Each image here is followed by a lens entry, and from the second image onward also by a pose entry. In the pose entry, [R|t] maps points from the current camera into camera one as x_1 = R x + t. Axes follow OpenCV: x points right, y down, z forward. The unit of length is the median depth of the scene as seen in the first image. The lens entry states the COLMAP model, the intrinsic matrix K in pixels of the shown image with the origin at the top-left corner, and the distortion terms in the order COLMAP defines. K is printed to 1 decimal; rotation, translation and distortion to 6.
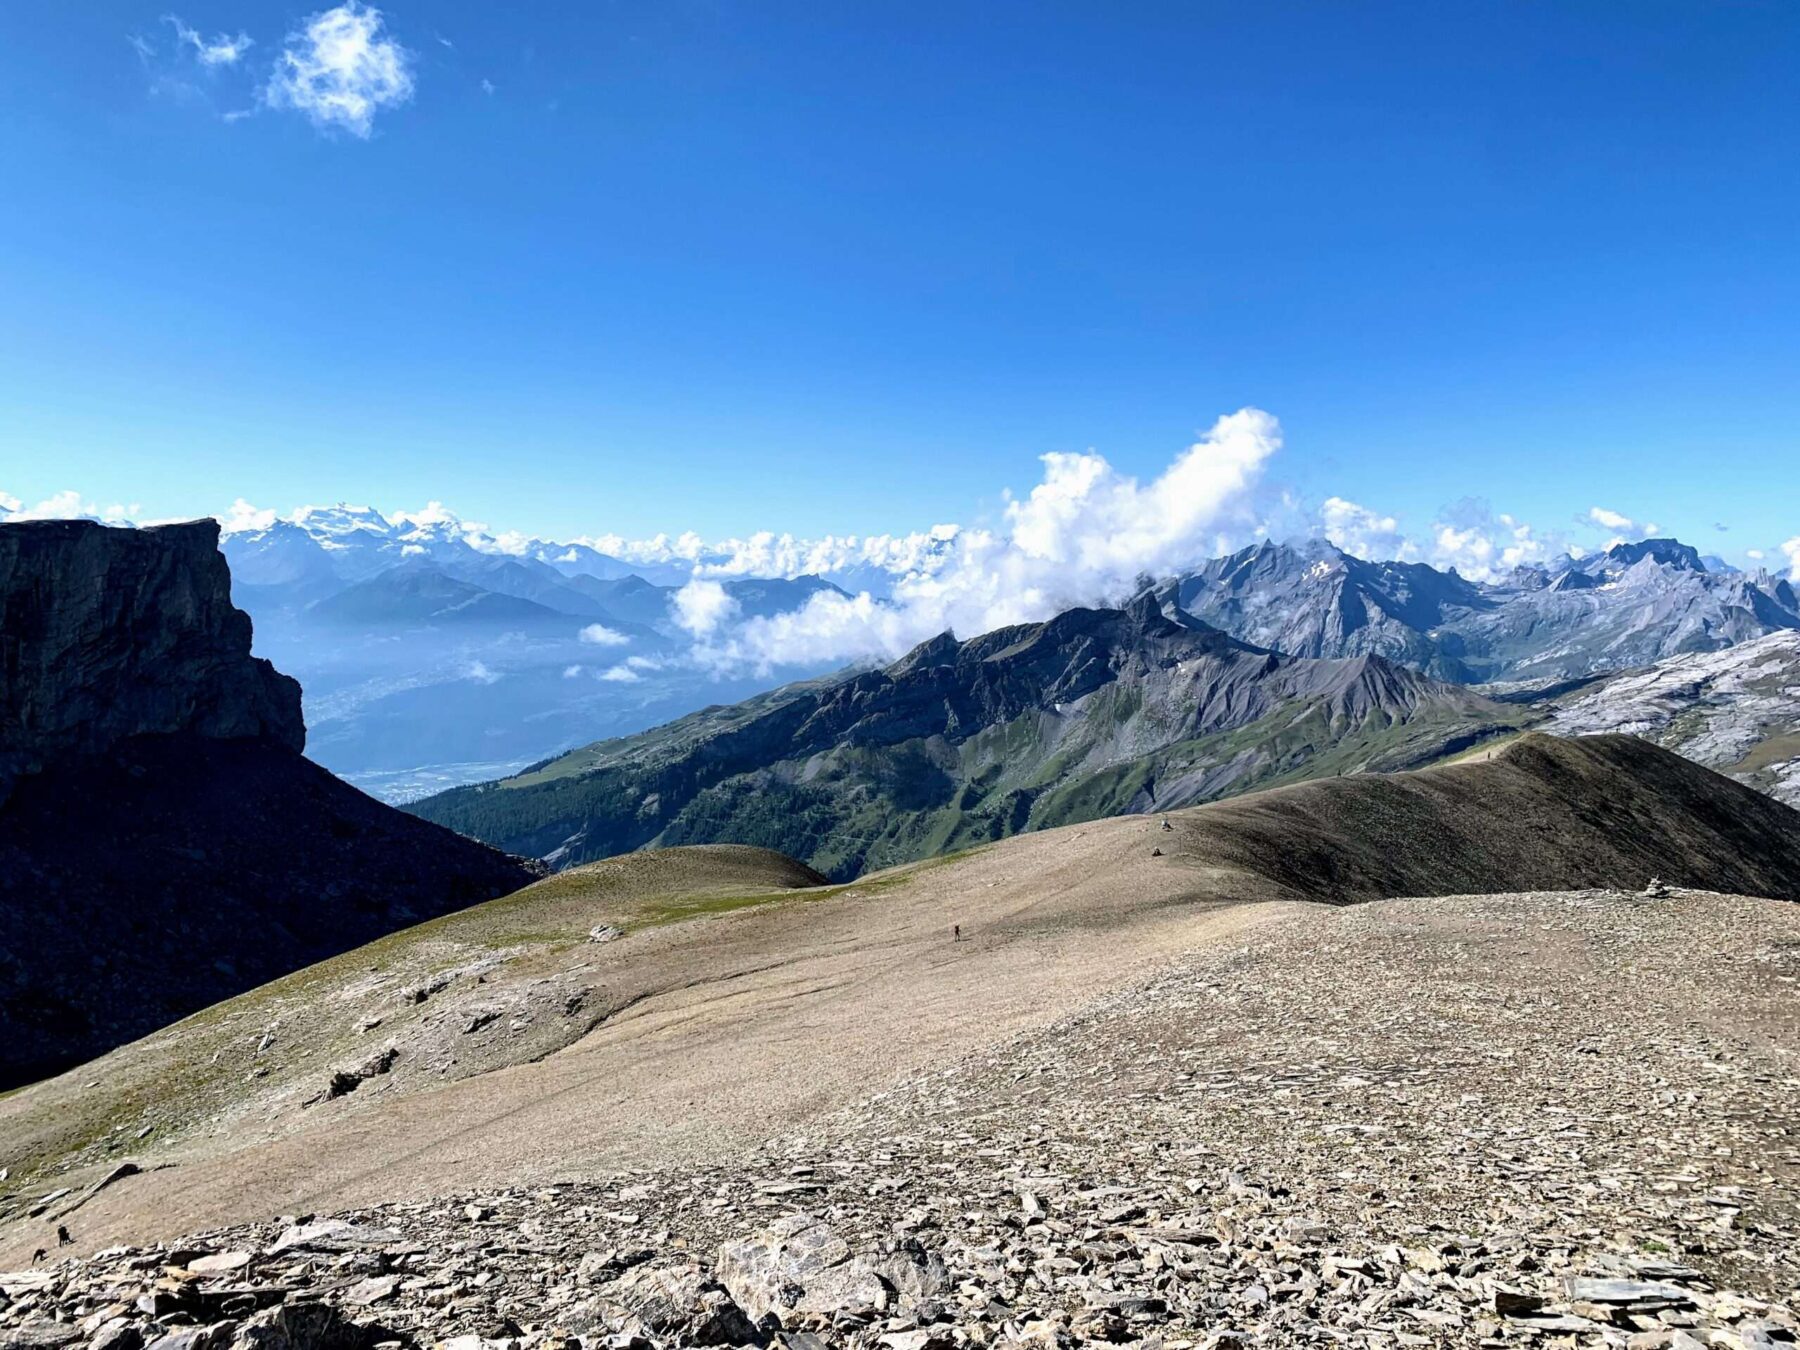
lens RADIAL K [[1391.8, 0, 913.5], [0, 1391.8, 691.4], [0, 0, 1]] dist [0.058581, -0.053808]
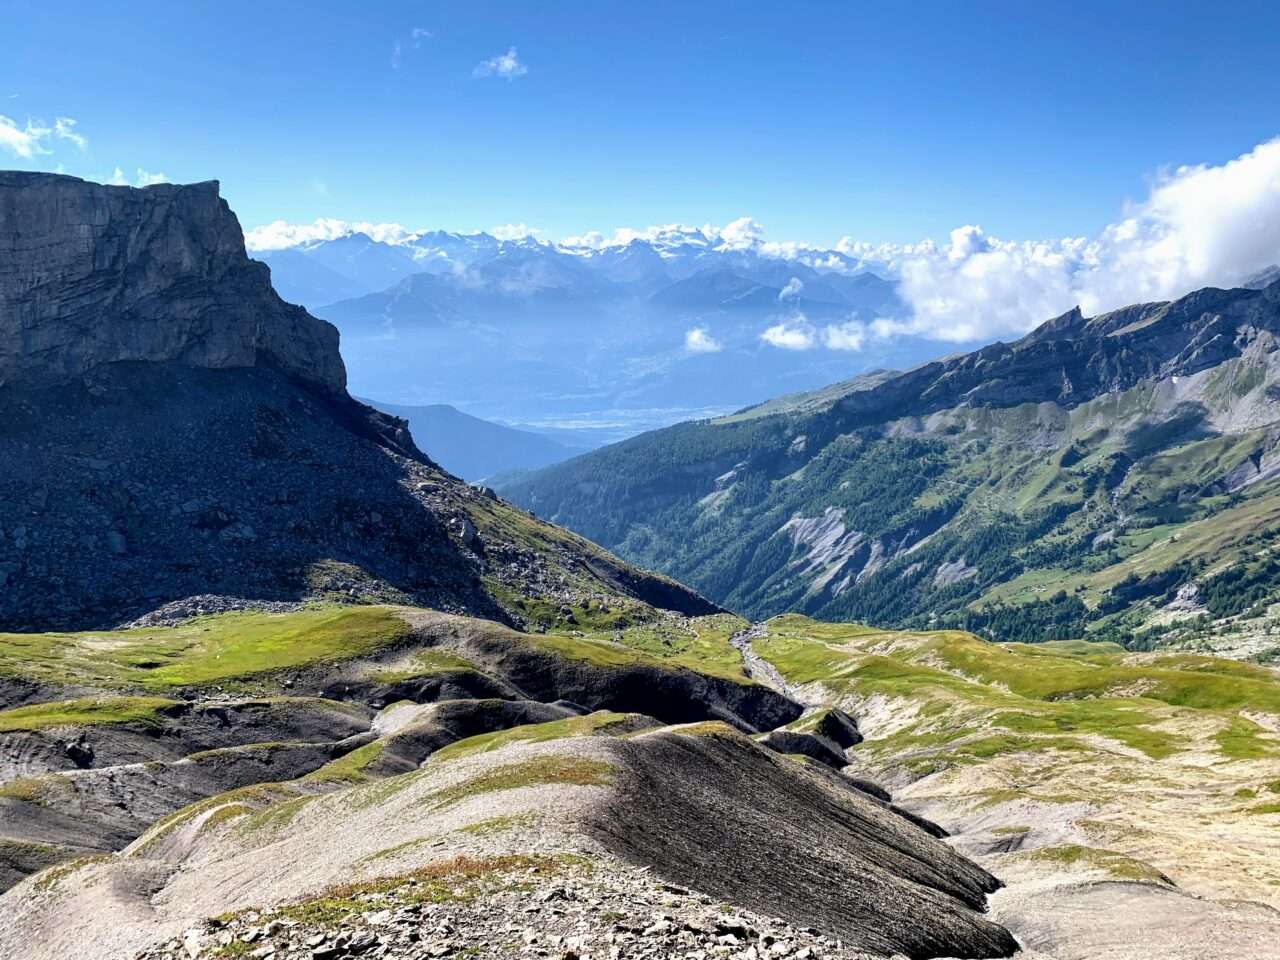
lens RADIAL K [[989.7, 0, 636.8], [0, 989.7, 478.7], [0, 0, 1]] dist [0.058581, -0.053808]
pose [[0.906290, 0.079465, -0.415119, 0.055997], [-0.029765, 0.991728, 0.124861, 0.002935], [0.421607, -0.100804, 0.901158, 0.106865]]
